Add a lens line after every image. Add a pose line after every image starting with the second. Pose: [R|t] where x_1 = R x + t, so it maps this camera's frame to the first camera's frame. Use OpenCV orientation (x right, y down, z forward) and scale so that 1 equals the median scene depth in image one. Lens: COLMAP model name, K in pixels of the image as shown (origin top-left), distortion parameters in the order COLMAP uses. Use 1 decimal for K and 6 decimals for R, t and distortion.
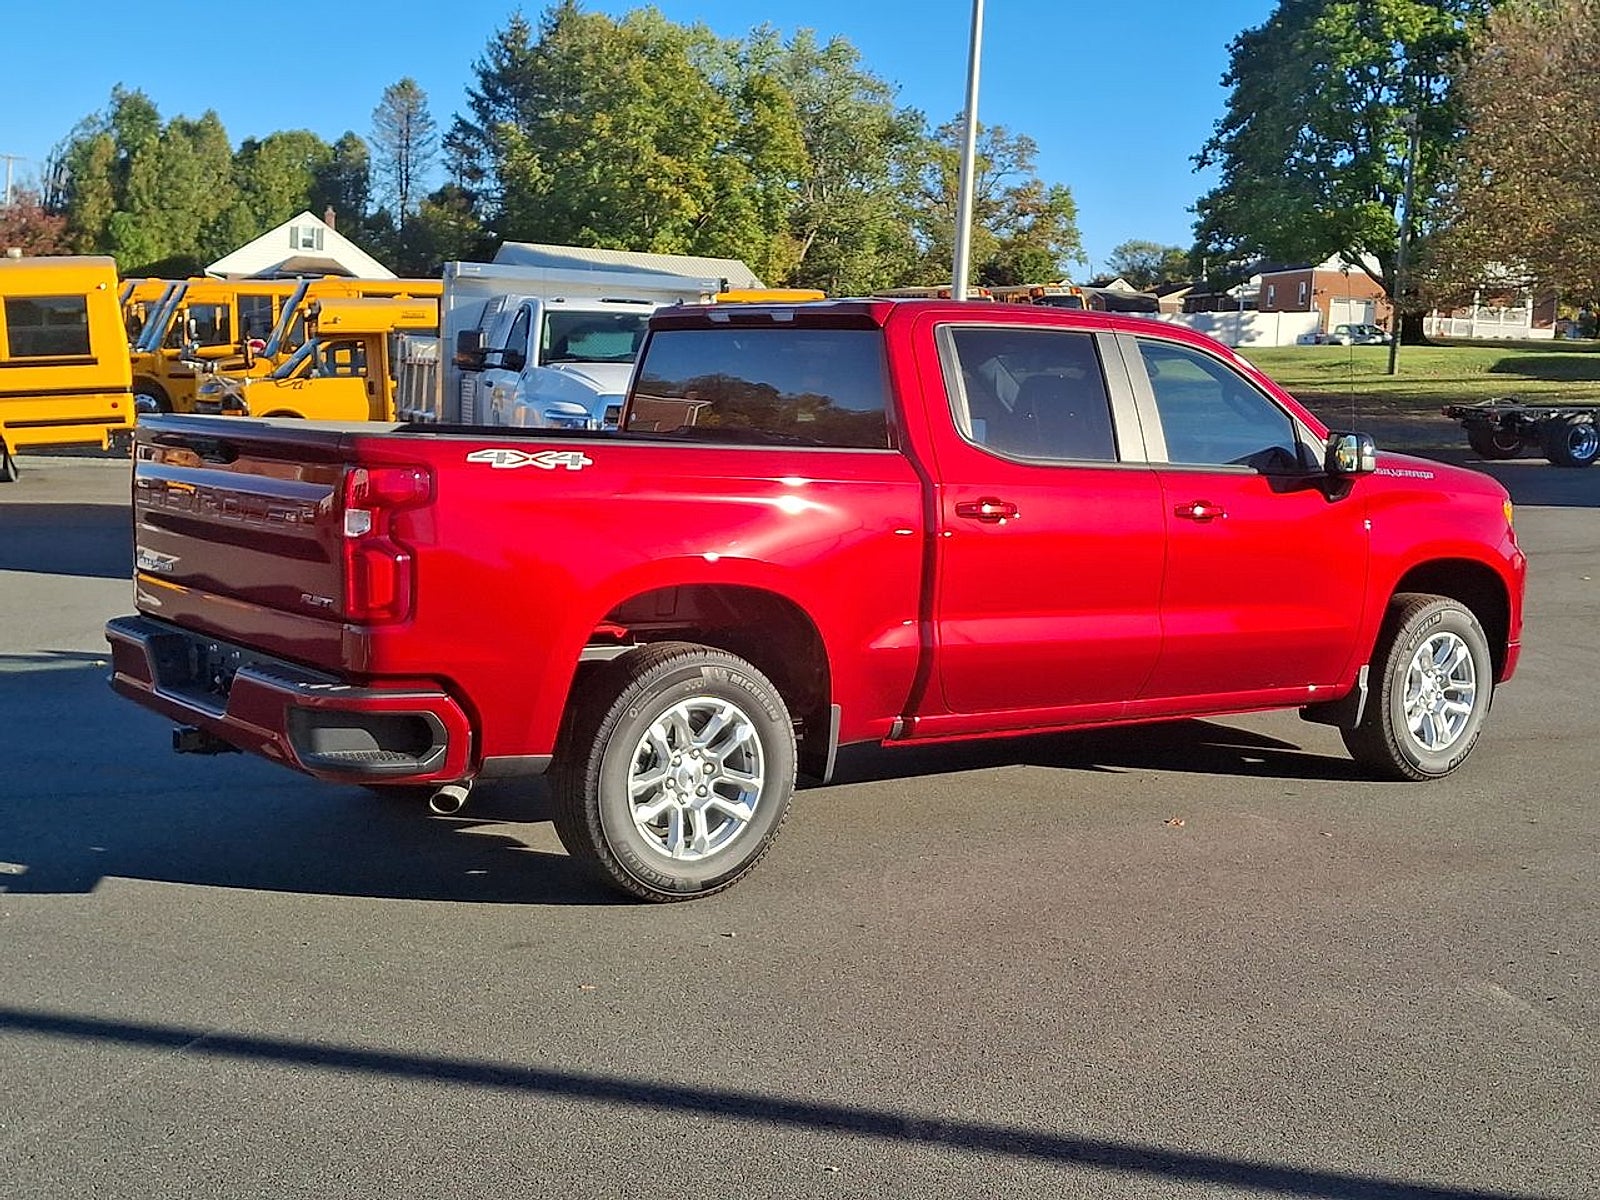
lens RADIAL K [[2450.1, 0, 804.9], [0, 2450.1, 629.6], [0, 0, 1]] dist [0.245307, -0.820496]
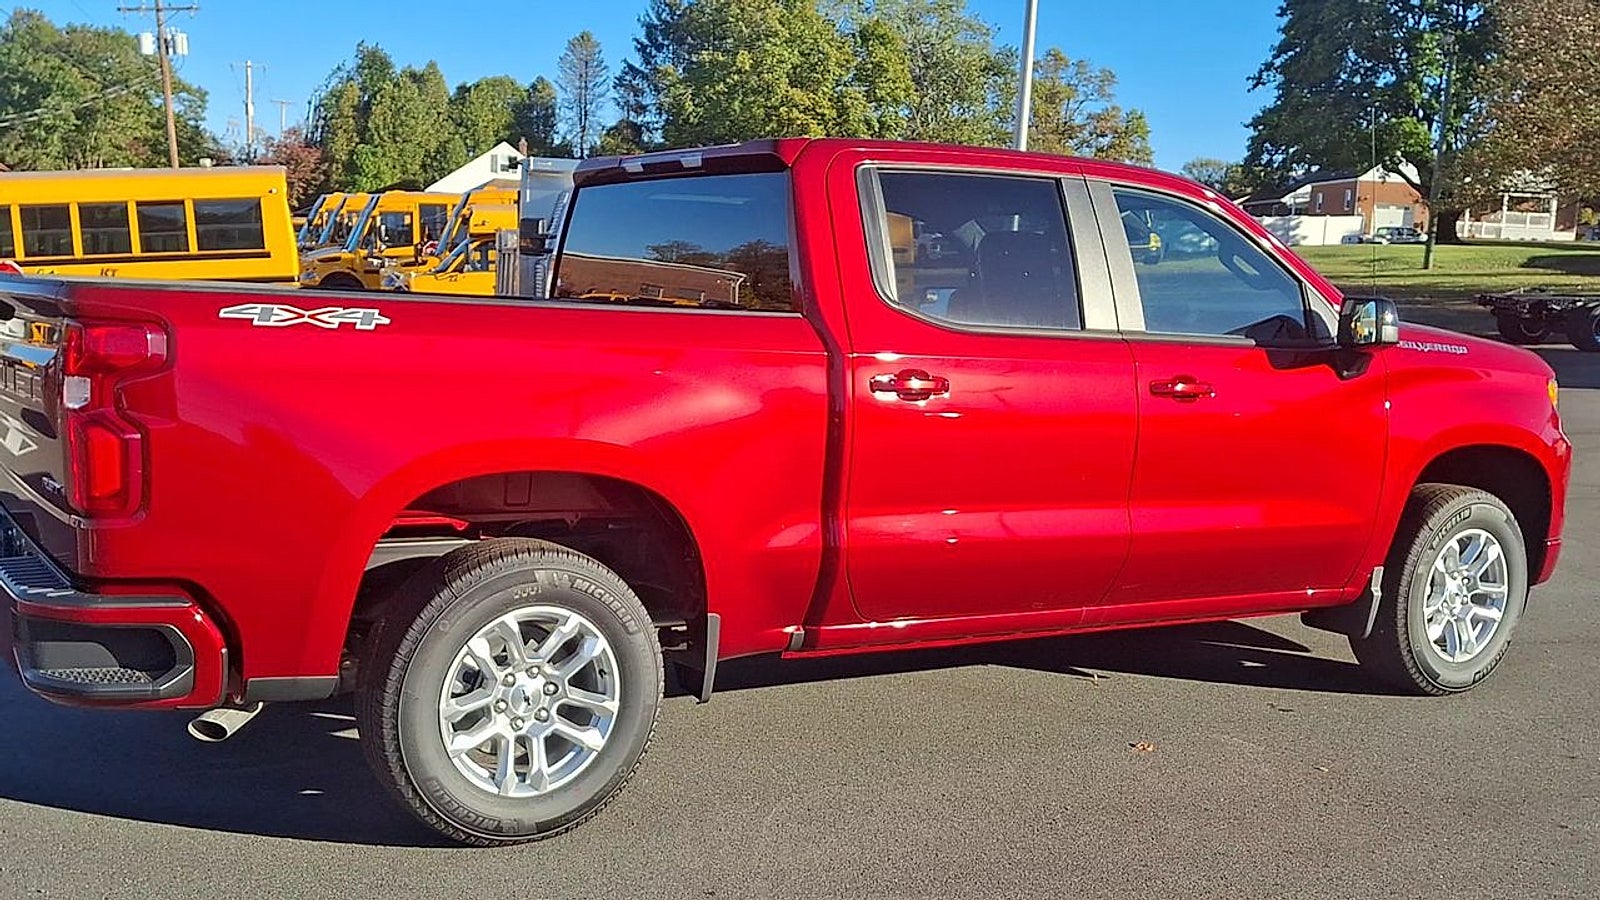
lens RADIAL K [[1763.7, 0, 683.5], [0, 1763.7, 547.3], [0, 0, 1]] dist [0.182400, -0.510758]
pose [[0.987311, 0.023114, -0.157106, 0.063317], [-0.016543, 0.998938, 0.043007, -0.011927], [0.157933, -0.039862, 0.986645, 0.257044]]
